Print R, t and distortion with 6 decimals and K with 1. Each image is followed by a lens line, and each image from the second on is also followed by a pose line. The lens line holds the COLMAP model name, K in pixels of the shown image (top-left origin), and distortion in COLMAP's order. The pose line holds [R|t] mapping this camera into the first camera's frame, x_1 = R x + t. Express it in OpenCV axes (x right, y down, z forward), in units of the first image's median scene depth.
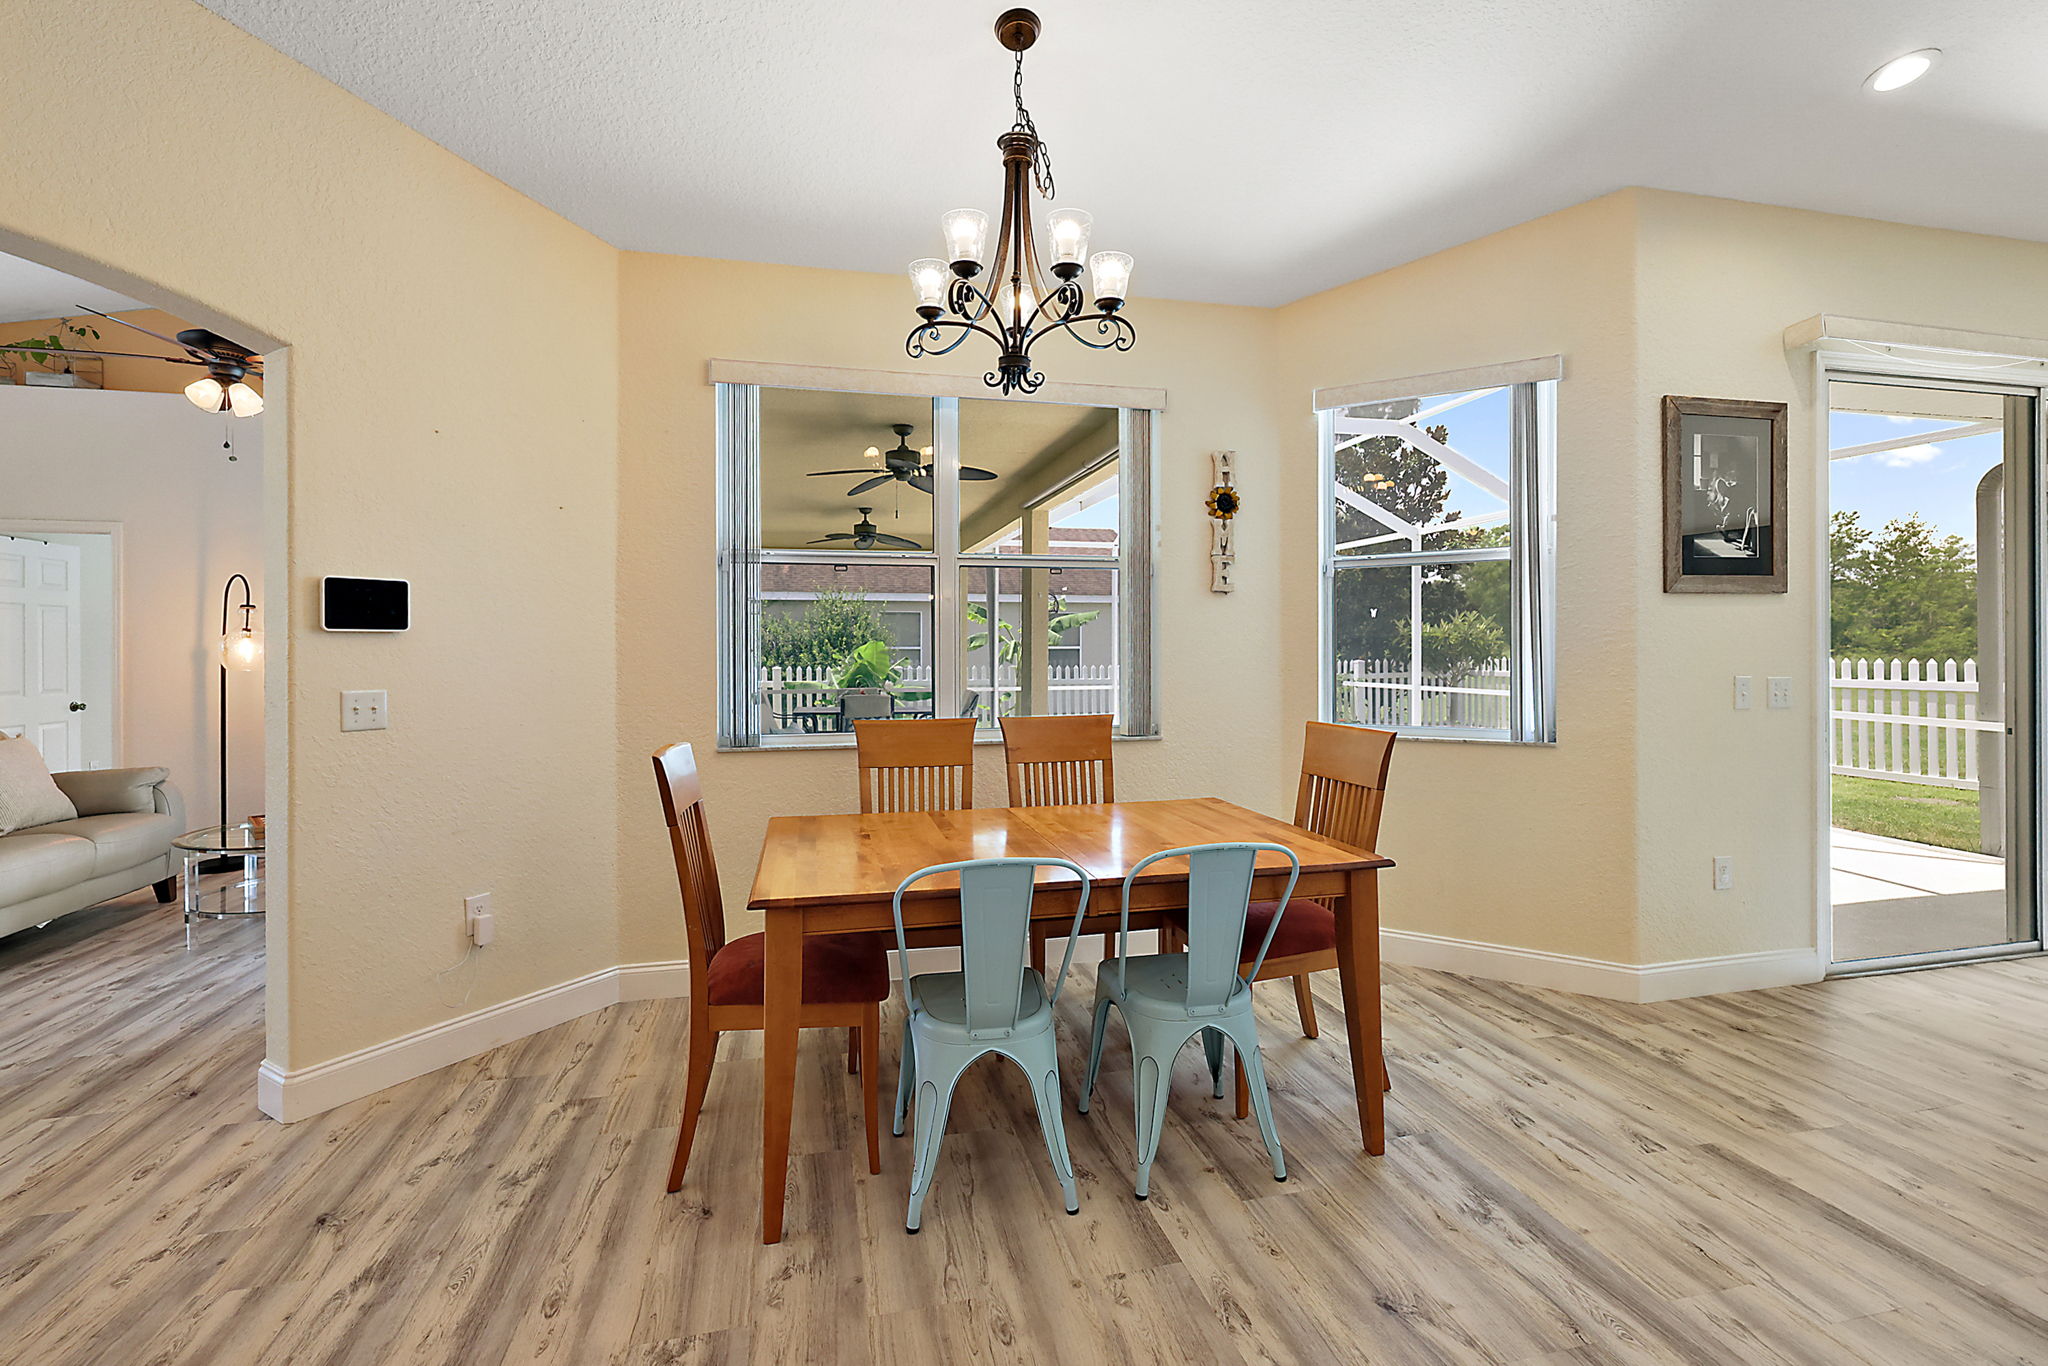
lens RADIAL K [[912.2, 0, 1017.3], [0, 912.2, 651.2], [0, 0, 1]] dist [-0.000684, 0.000528]
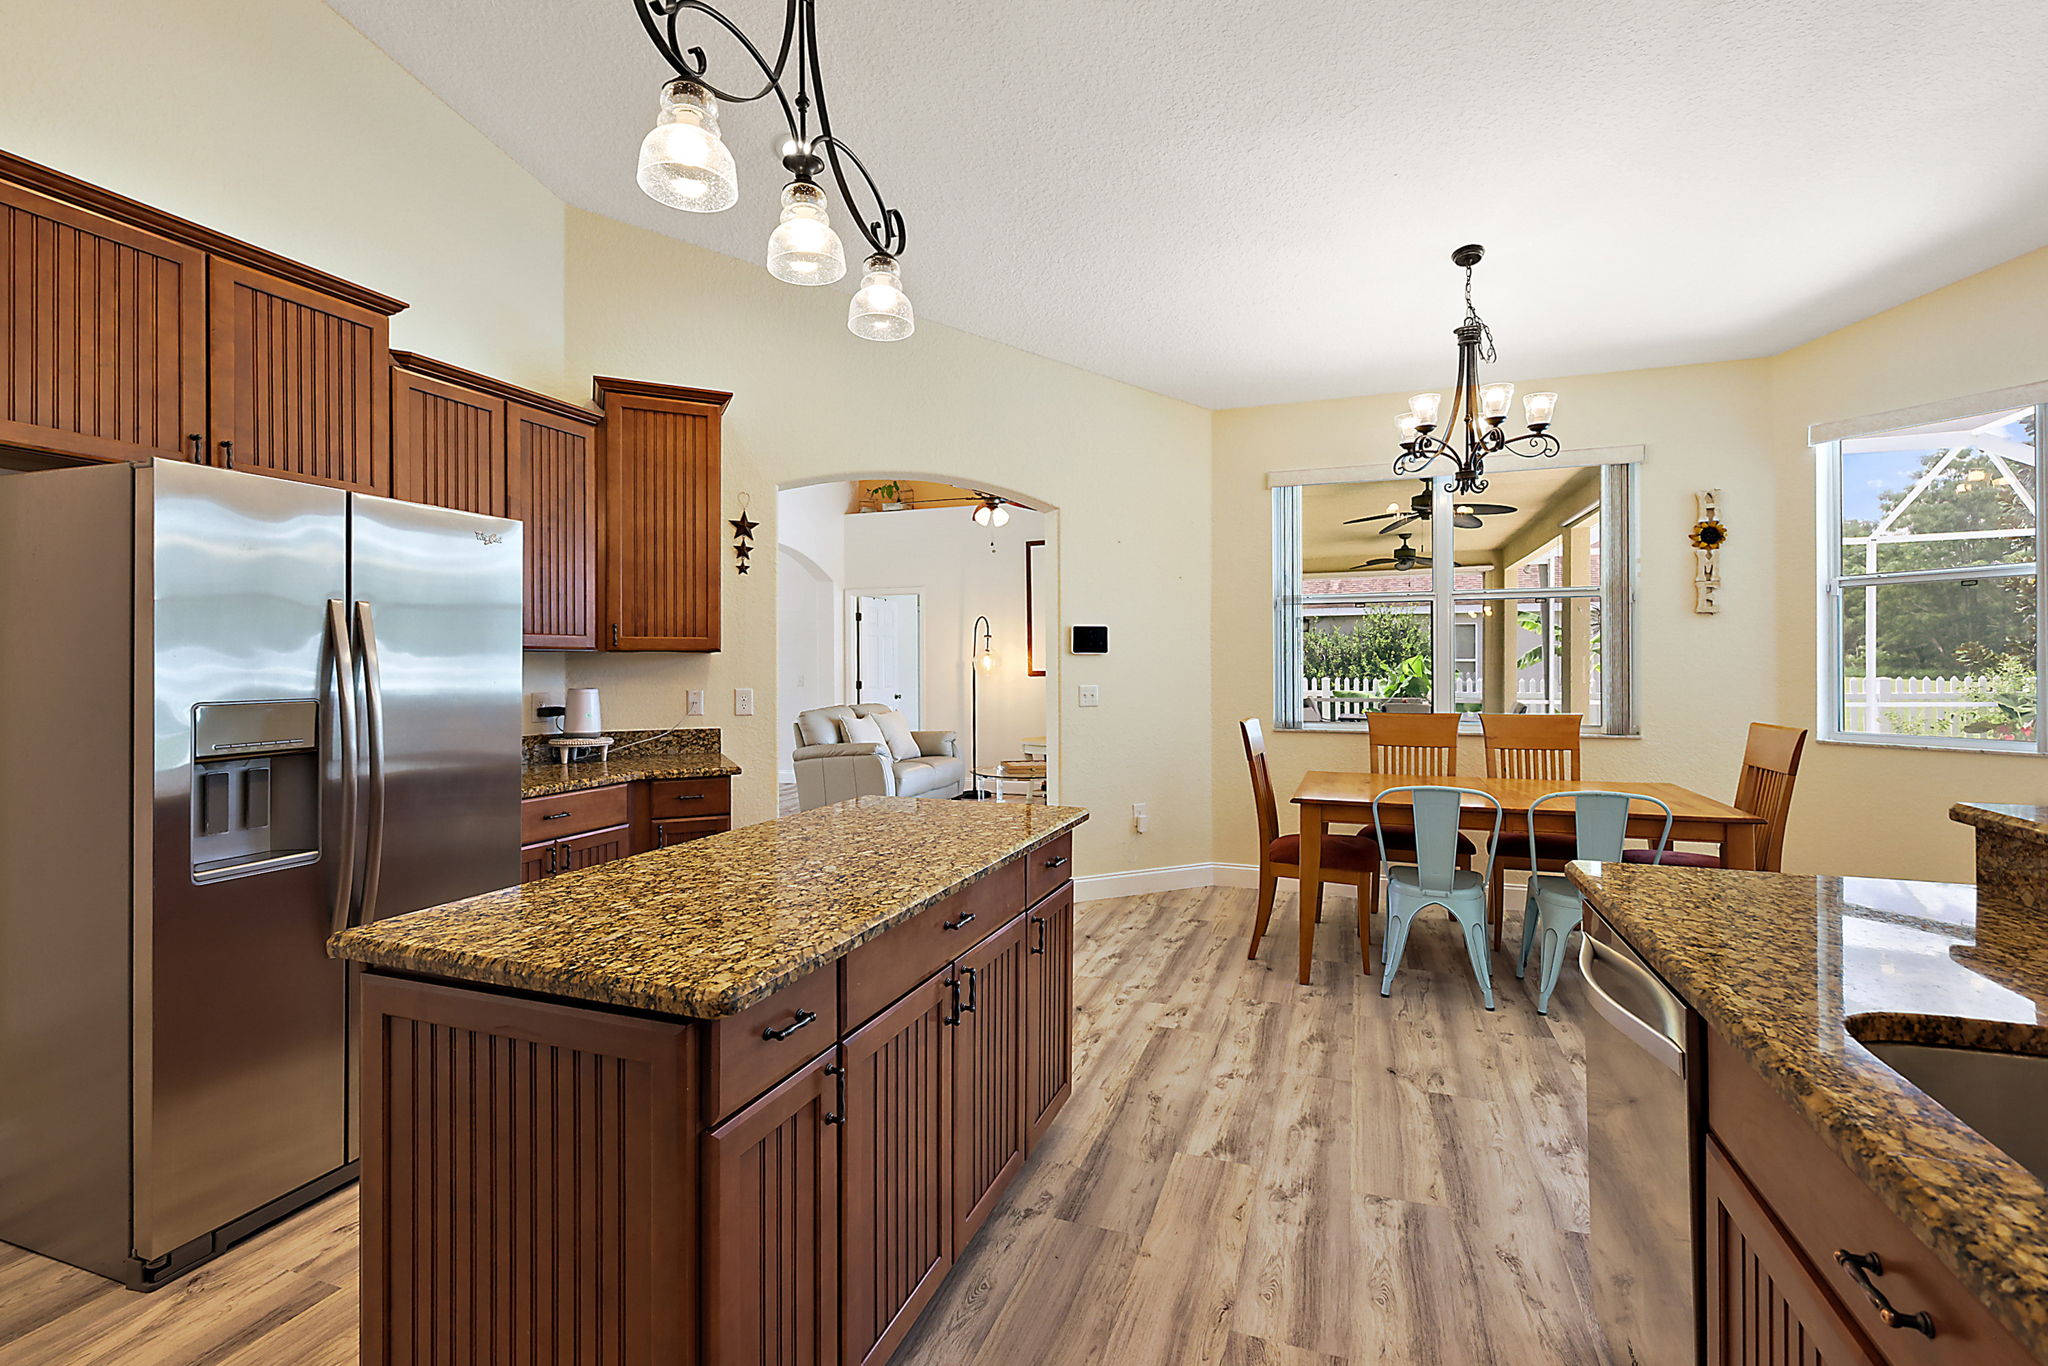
lens RADIAL K [[912.2, 0, 1022.0], [0, 912.2, 659.7], [0, 0, 1]] dist [-0.000684, 0.000528]
pose [[0.833505, -0.002301, -0.552507, 0.167095], [0.000378, 0.999993, -0.003595, -0.002583], [0.552511, 0.002788, 0.833501, -0.516610]]
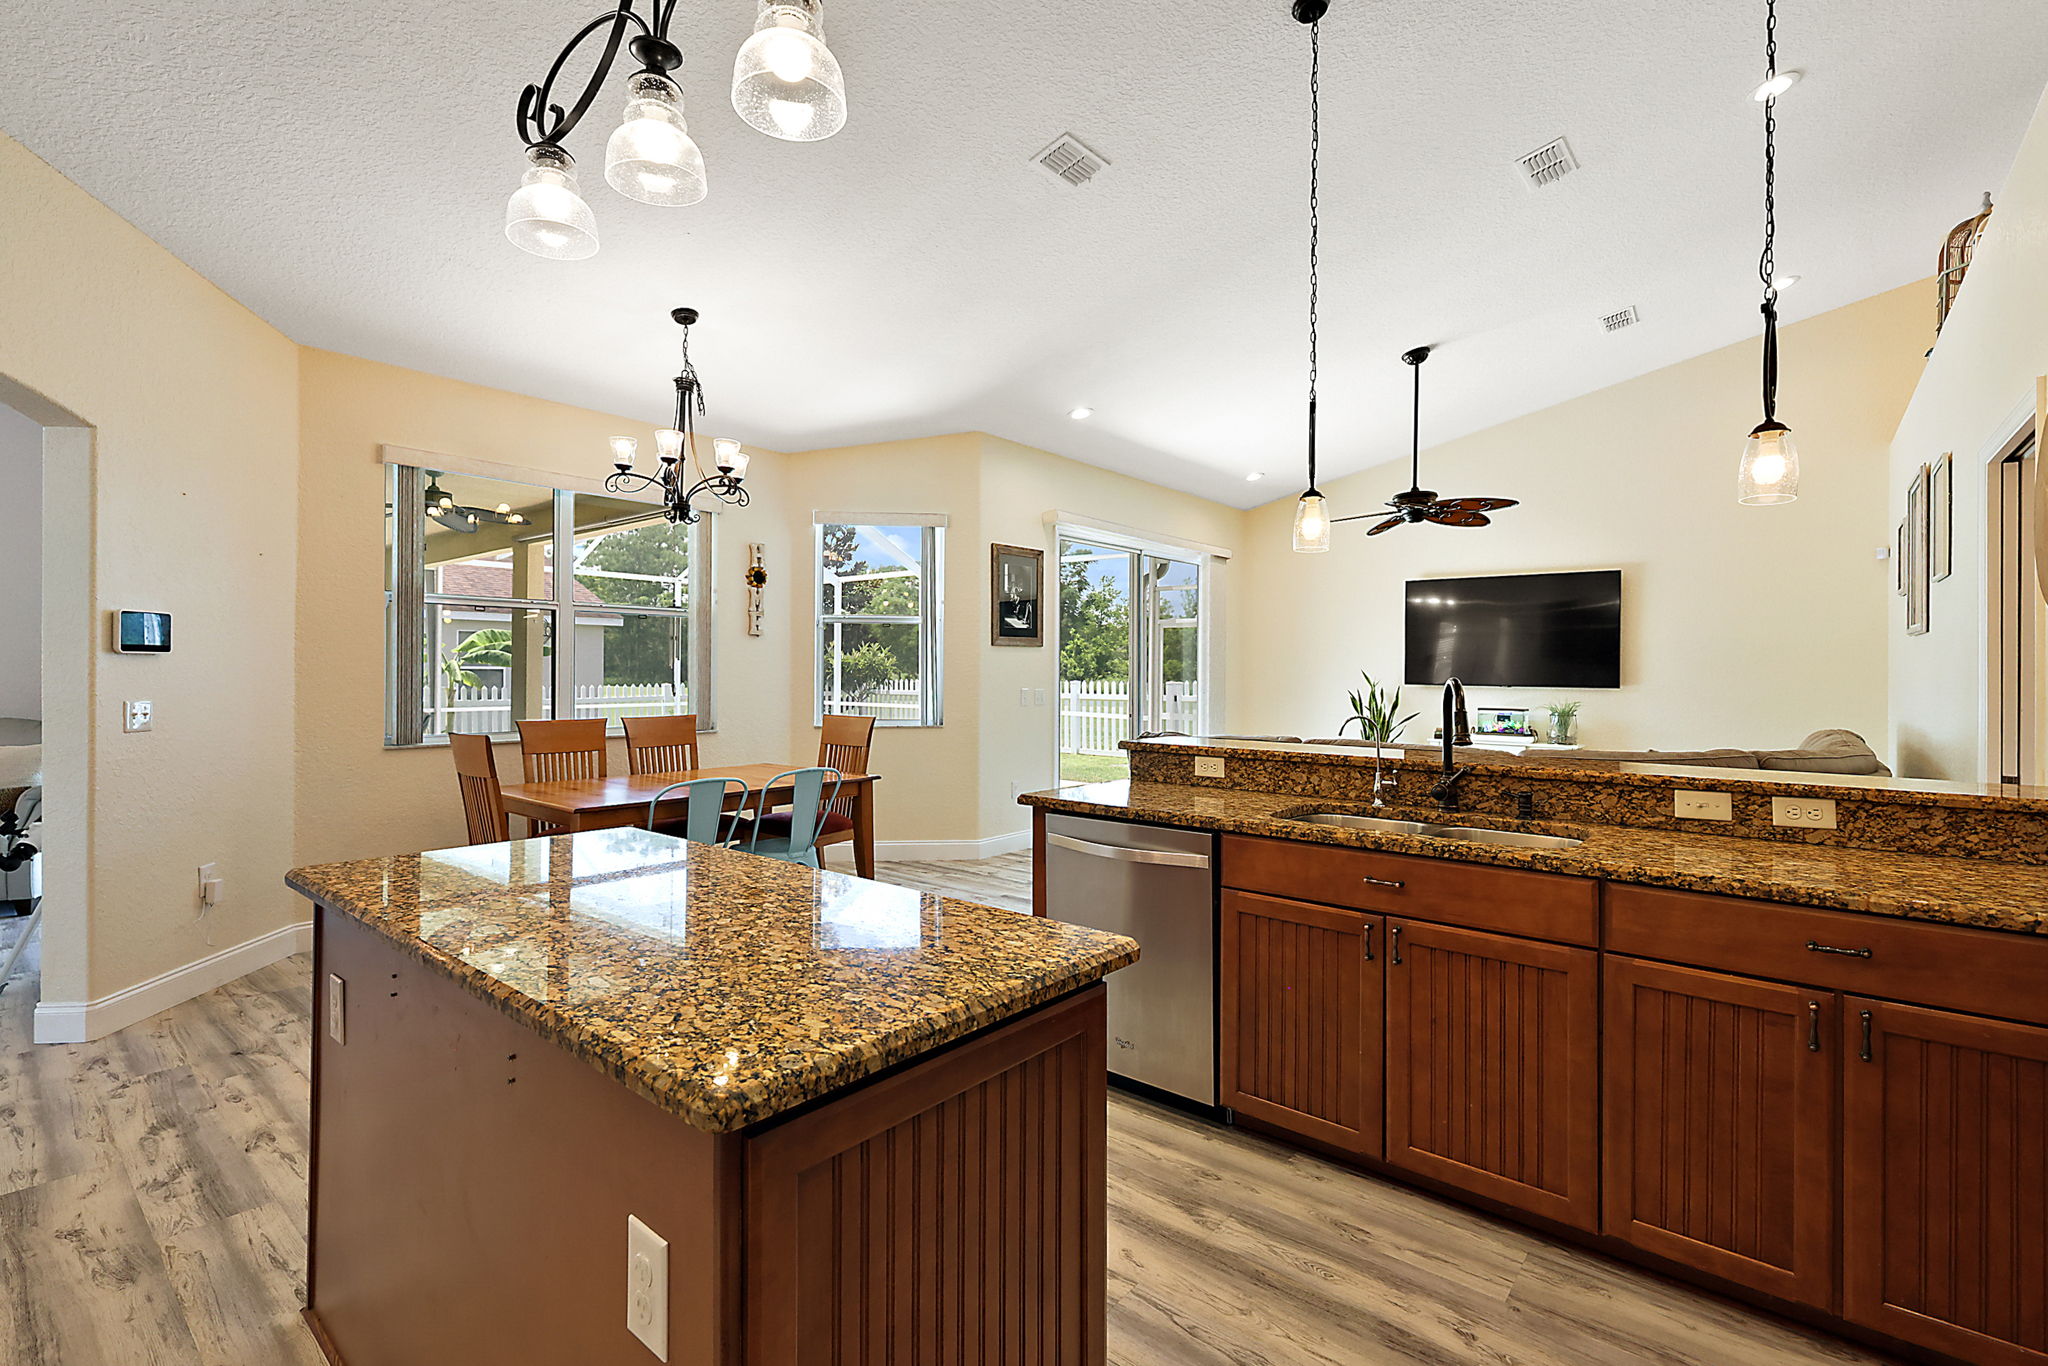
lens RADIAL K [[912.2, 0, 1028.4], [0, 912.2, 670.0], [0, 0, 1]] dist [-0.000684, 0.000528]
pose [[0.799164, 0.009813, 0.601034, -0.393814], [-0.007430, 0.999952, -0.006447, 0.000175], [-0.601068, 0.000687, 0.799198, -0.597998]]
